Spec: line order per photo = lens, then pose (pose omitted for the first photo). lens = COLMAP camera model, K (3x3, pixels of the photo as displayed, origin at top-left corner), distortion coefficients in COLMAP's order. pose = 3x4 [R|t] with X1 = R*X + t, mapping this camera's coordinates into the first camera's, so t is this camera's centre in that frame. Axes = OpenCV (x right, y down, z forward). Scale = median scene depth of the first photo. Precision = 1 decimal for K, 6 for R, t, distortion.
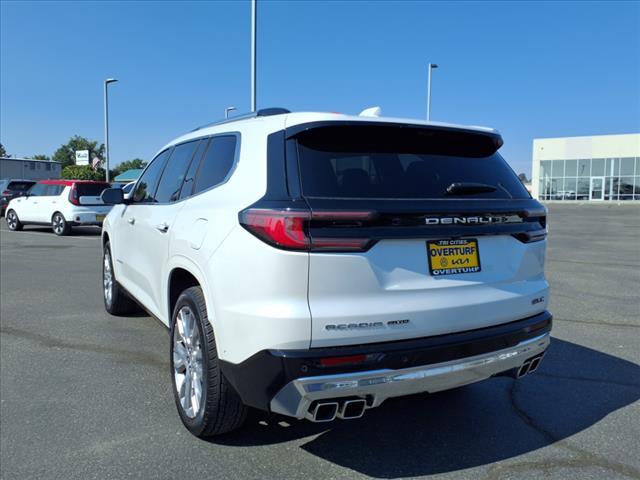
lens RADIAL K [[519.2, 0, 320.0], [0, 519.2, 240.0], [0, 0, 1]] dist [0.012059, -0.008406]
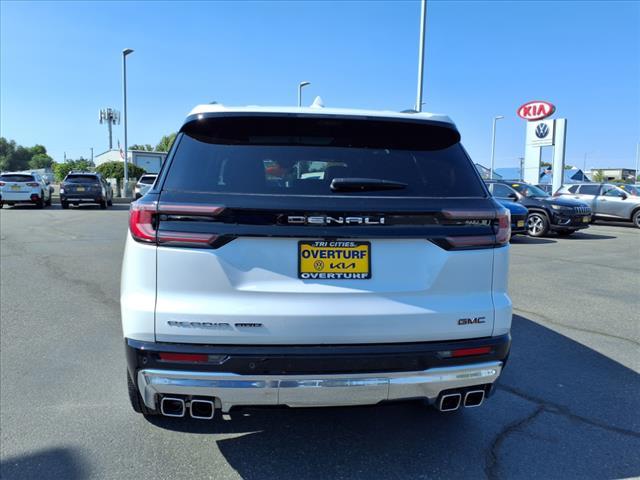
lens RADIAL K [[519.2, 0, 320.0], [0, 519.2, 240.0], [0, 0, 1]] dist [0.012059, -0.008406]
pose [[0.945633, 0.050012, -0.321367, 0.529324], [-0.047647, 0.998748, 0.015226, -0.015424], [0.321726, 0.000914, 0.946832, 0.139620]]
